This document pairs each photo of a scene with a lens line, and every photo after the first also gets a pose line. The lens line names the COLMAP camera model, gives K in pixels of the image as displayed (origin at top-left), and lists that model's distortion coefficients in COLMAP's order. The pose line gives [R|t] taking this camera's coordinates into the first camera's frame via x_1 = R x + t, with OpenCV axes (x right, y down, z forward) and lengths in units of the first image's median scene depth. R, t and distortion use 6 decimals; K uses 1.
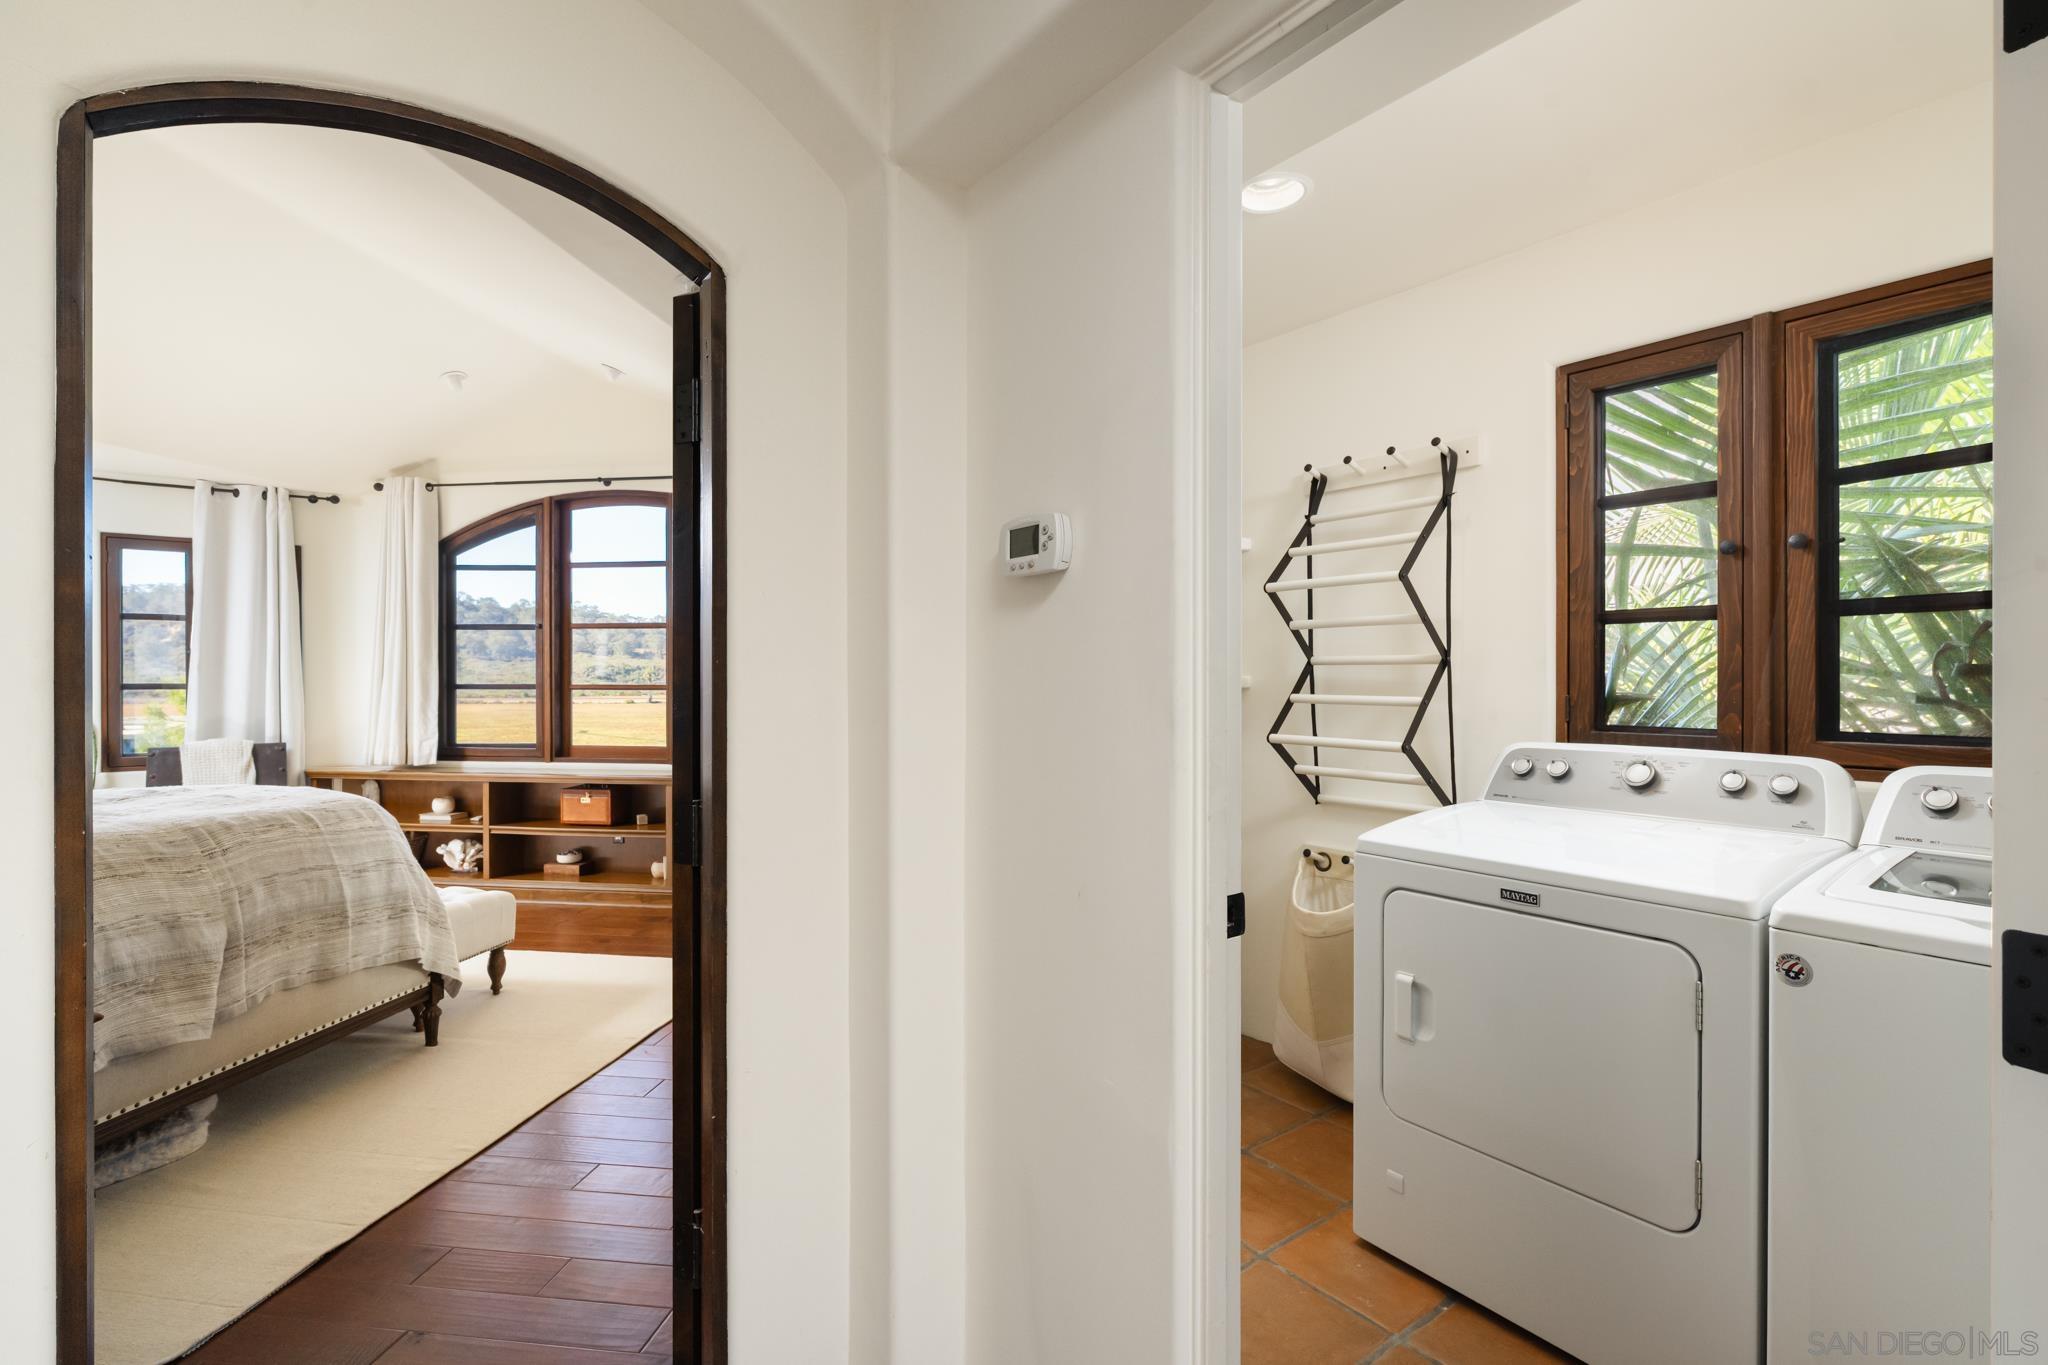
lens RADIAL K [[937.4, 0, 1036.8], [0, 937.4, 678.2], [0, 0, 1]] dist [-0.004800, 0.000327]
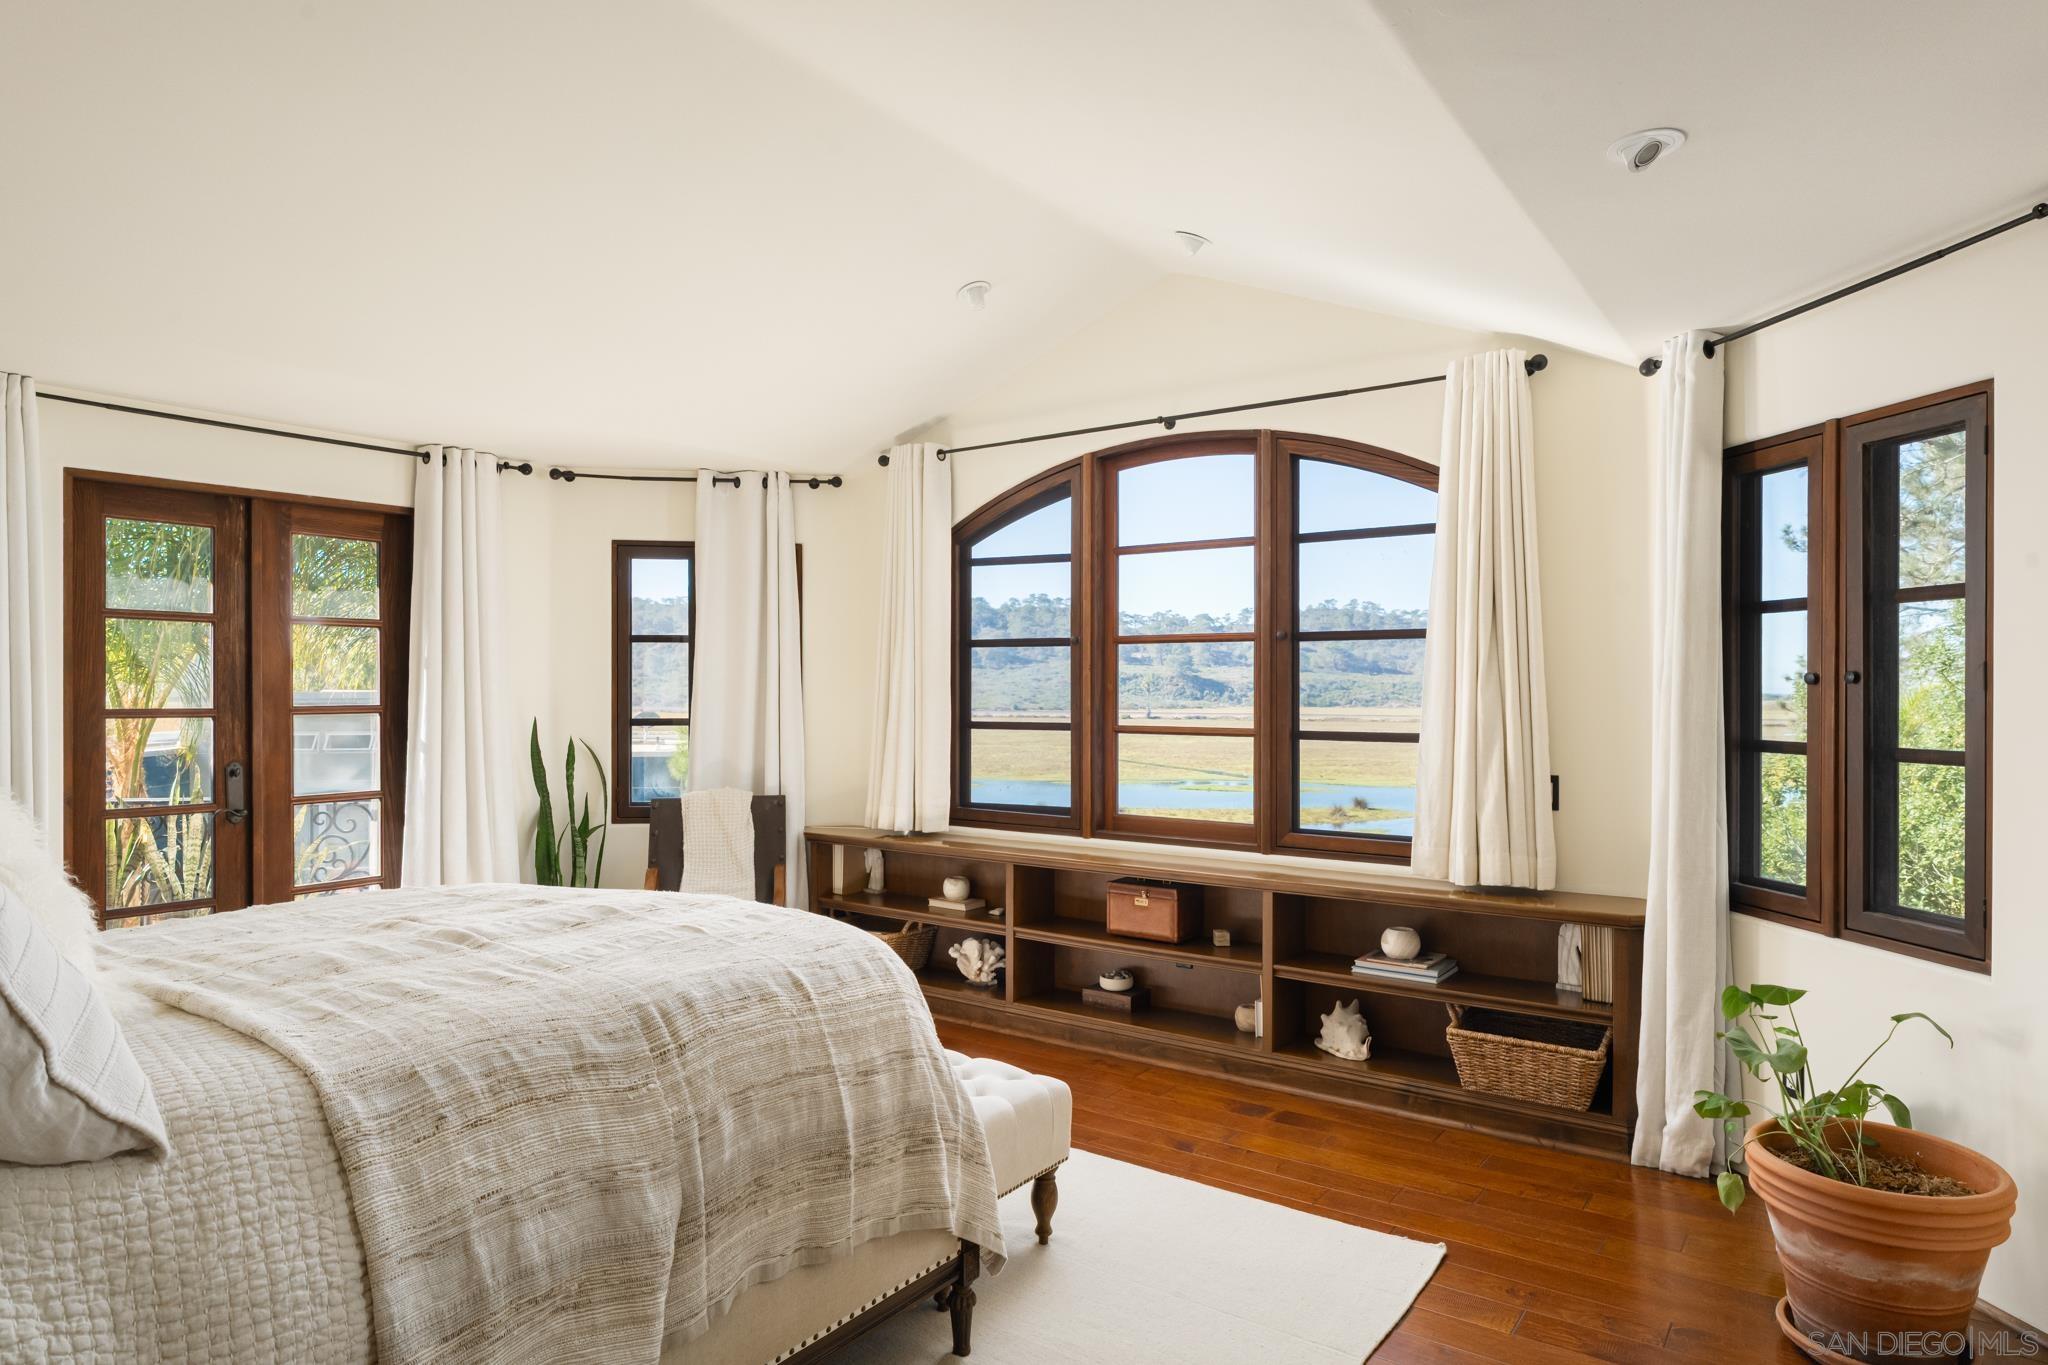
lens RADIAL K [[1212.2, 0, 1021.4], [0, 1212.2, 680.5], [0, 0, 1]] dist [0.000363, -0.000368]
pose [[0.880096, -0.001058, -0.474795, -0.150456], [-0.001772, 0.999983, -0.005513, -0.022968], [0.474793, 0.005694, 0.880079, 0.203899]]
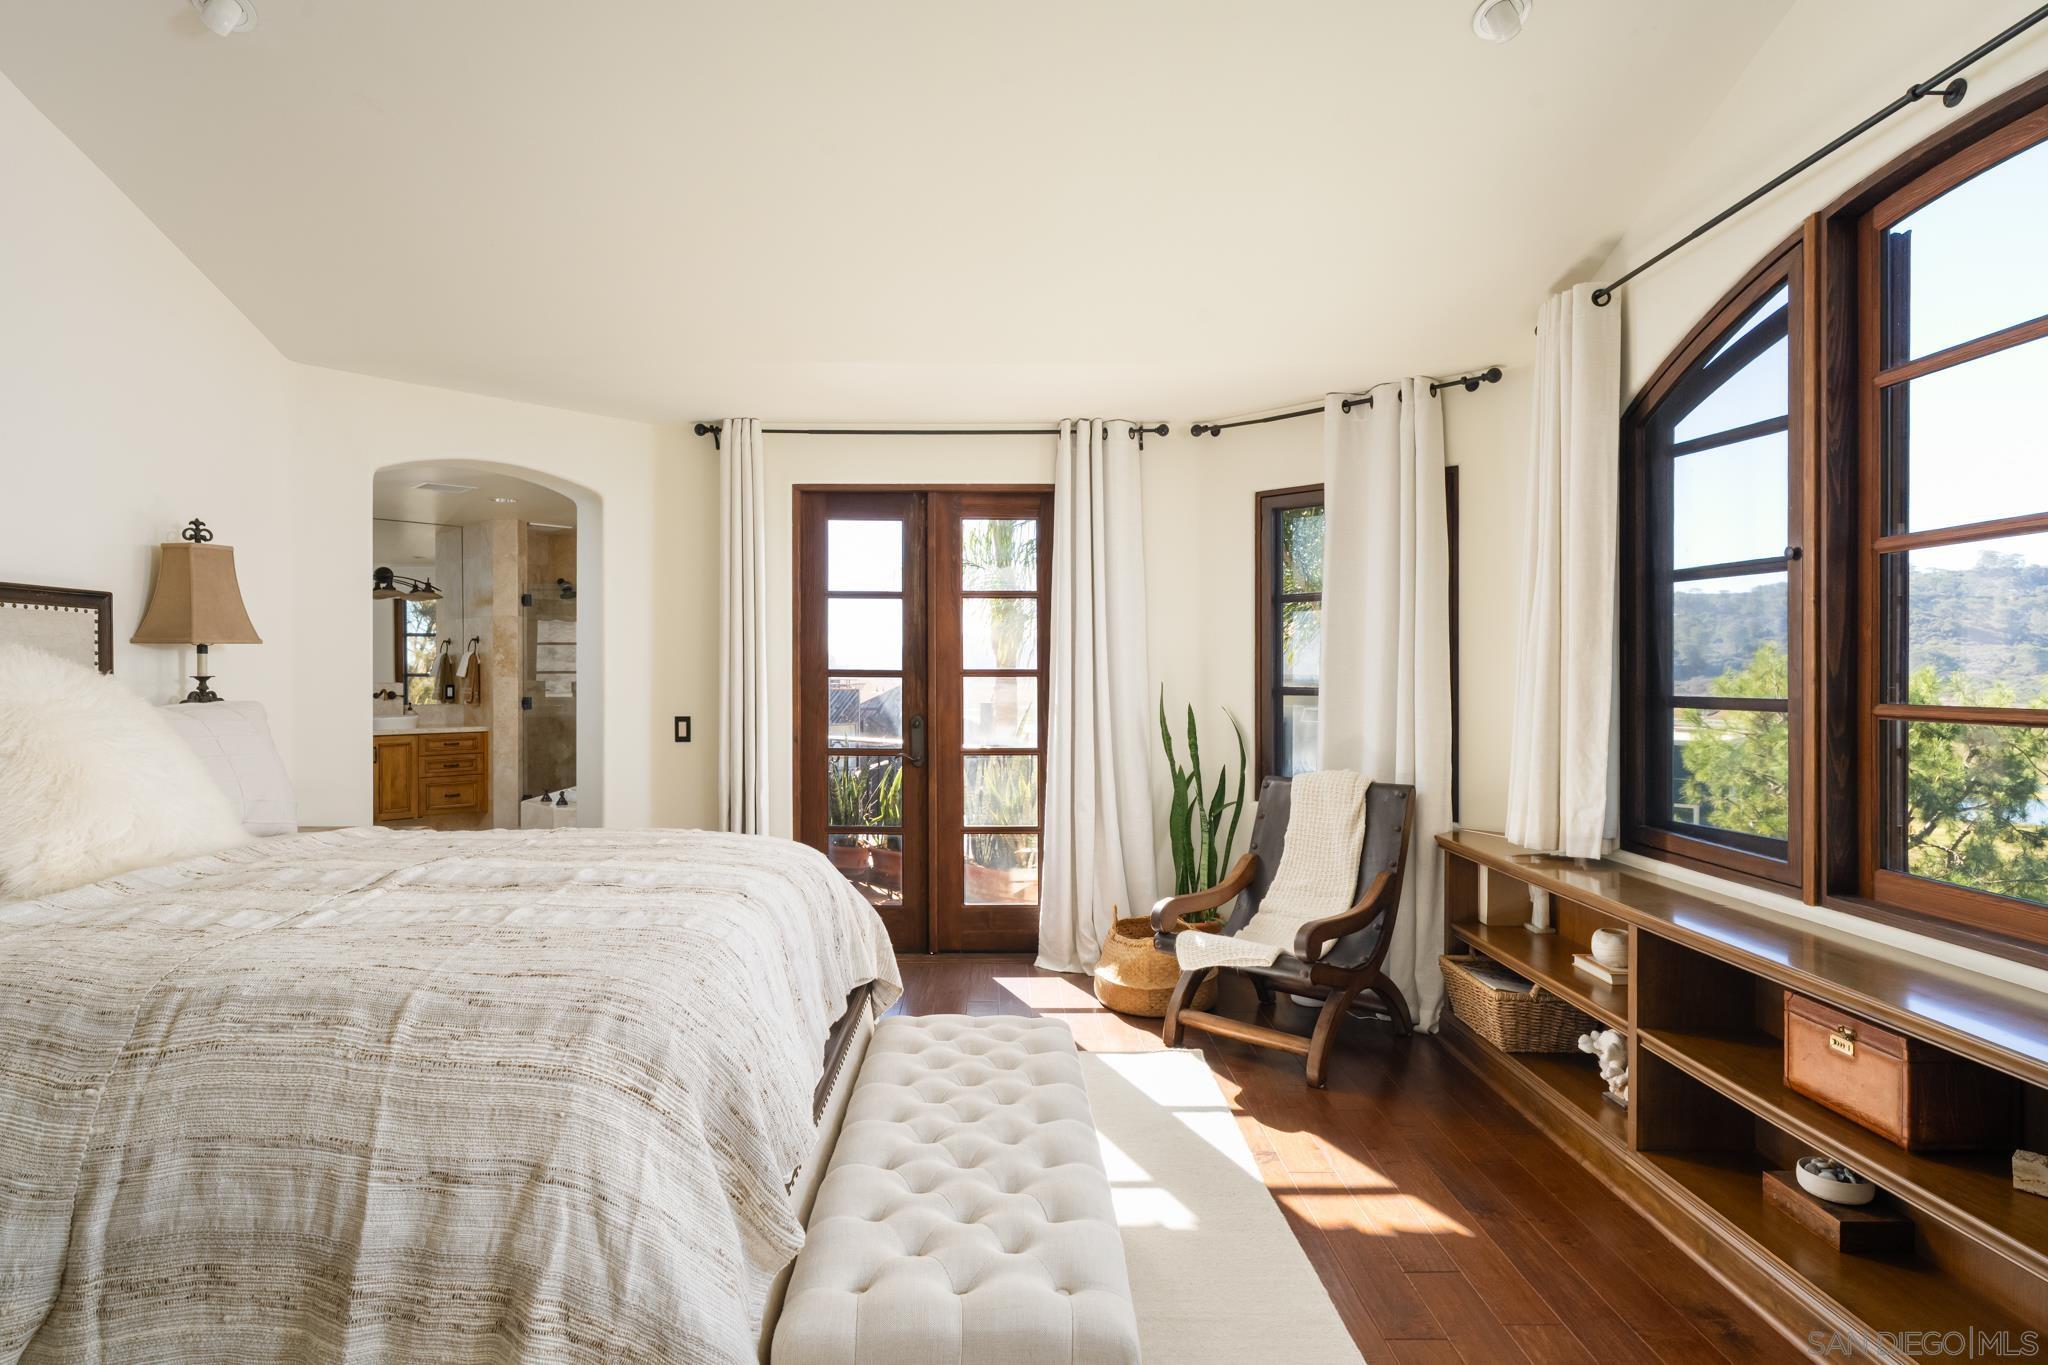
lens RADIAL K [[1076.3, 0, 1008.0], [0, 1076.3, 682.7], [0, 0, 1]] dist [-0.001067, 0.001204]
pose [[0.134885, 0.007952, -0.990829, -0.138090], [-0.005783, 0.999957, 0.007239, -0.003411], [0.990844, 0.004753, 0.134925, 0.657595]]
